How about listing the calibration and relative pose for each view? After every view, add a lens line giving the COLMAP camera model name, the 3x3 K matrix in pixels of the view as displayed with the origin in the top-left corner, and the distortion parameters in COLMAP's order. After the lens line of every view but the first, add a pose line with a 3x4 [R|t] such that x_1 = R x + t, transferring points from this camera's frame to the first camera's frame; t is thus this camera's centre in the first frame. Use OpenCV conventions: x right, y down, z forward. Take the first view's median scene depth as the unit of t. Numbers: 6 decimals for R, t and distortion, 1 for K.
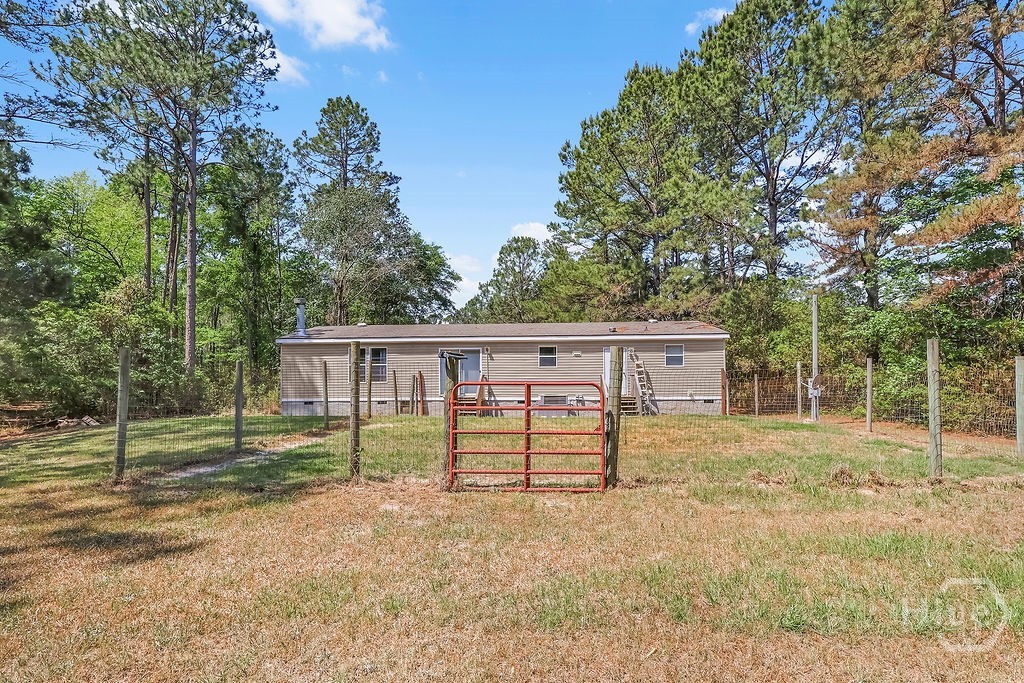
lens RADIAL K [[503.4, 0, 515.9], [0, 503.4, 355.9], [0, 0, 1]] dist [-0.001607, 0.001972]
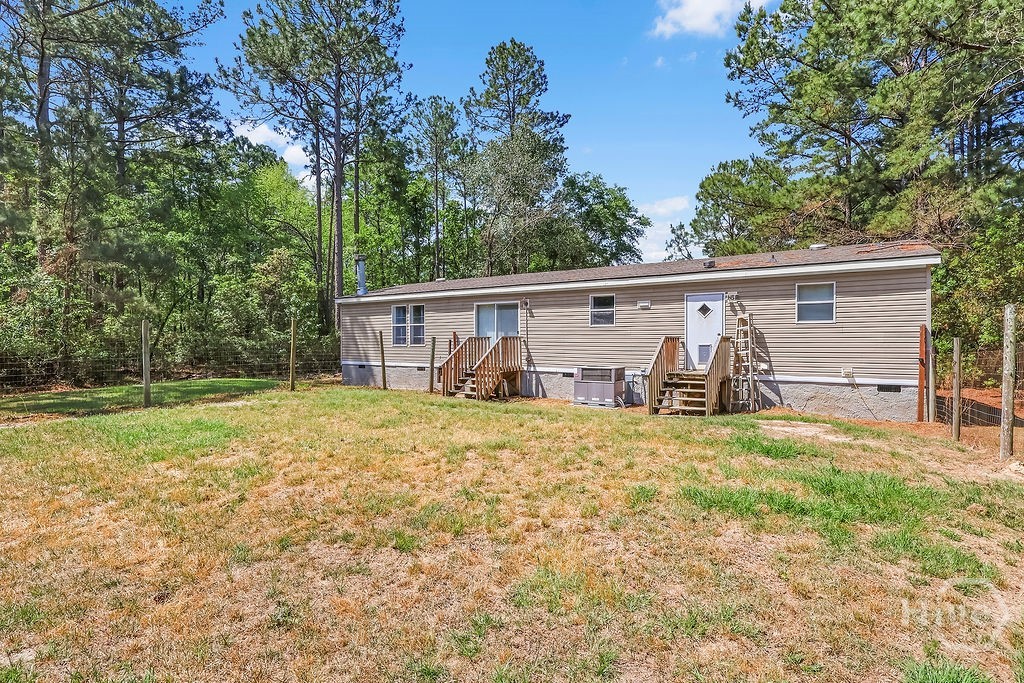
lens RADIAL K [[503.4, 0, 509.7], [0, 503.4, 342.6], [0, 0, 1]] dist [-0.001607, 0.001972]
pose [[0.861550, 0.008371, -0.507604, 0.189007], [0.018148, 0.998717, 0.047272, 0.006615], [0.507348, -0.049939, 0.860293, 0.215593]]
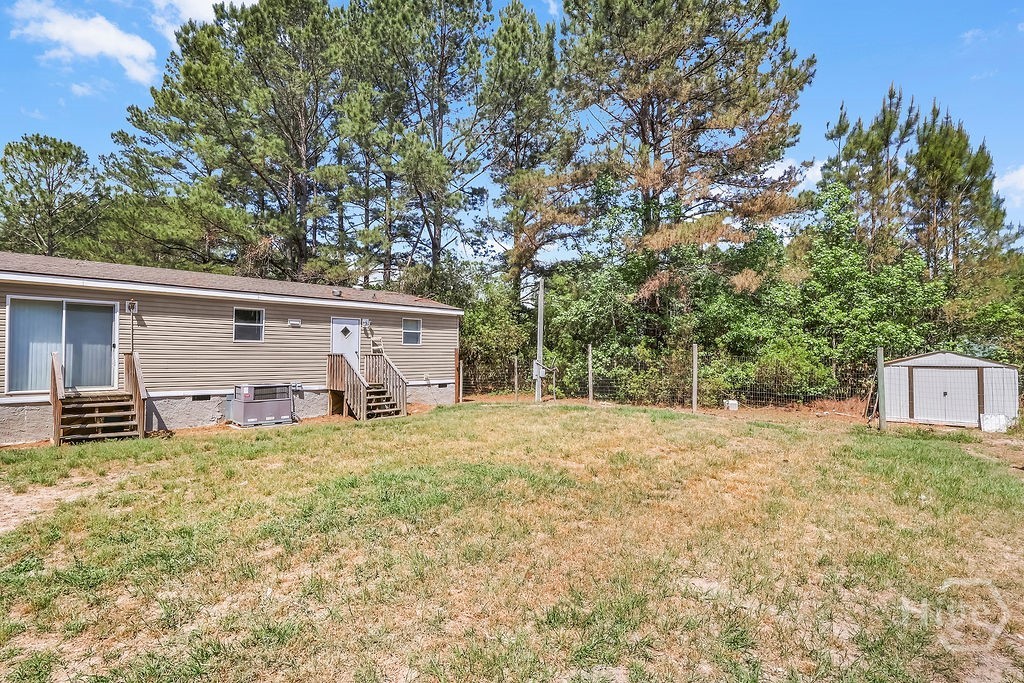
lens RADIAL K [[503.4, 0, 511.1], [0, 503.4, 337.9], [0, 0, 1]] dist [-0.001607, 0.001972]
pose [[0.662616, 0.034584, 0.748160, -0.121298], [-0.038800, 0.999177, -0.011823, 0.007899], [-0.747954, -0.021194, 0.663413, 0.202082]]
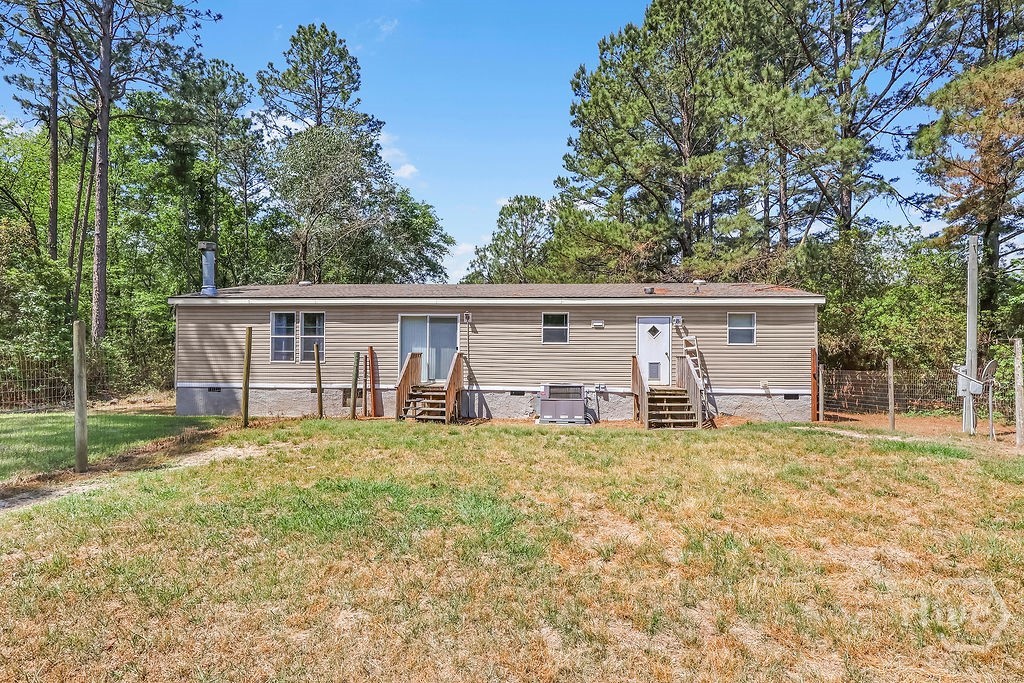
lens RADIAL K [[503.4, 0, 509.2], [0, 503.4, 341.4], [0, 0, 1]] dist [-0.001607, 0.001972]
pose [[0.999700, 0.013388, -0.020497, 0.009137], [-0.013059, 0.999785, 0.016127, 0.005891], [0.020709, -0.015854, 0.999660, 0.192668]]
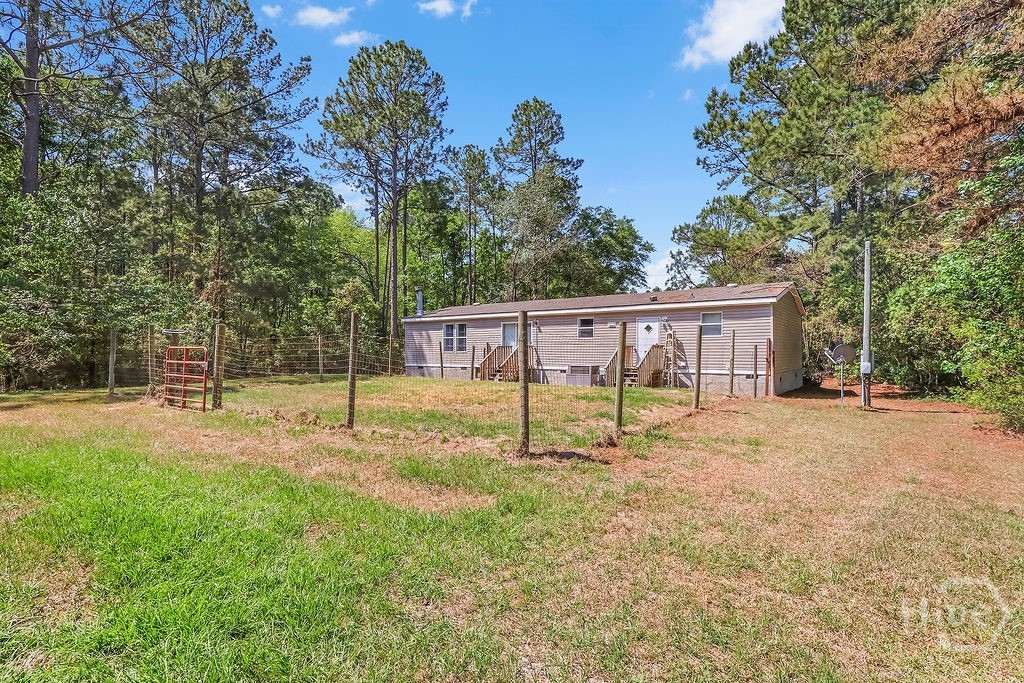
lens RADIAL K [[503.4, 0, 510.8], [0, 503.4, 341.4], [0, 0, 1]] dist [-0.001607, 0.001972]
pose [[0.833493, -0.003551, -0.552519, 0.316115], [0.017567, 0.999644, 0.020077, 0.003306], [0.552251, -0.026440, 0.833259, 0.032483]]
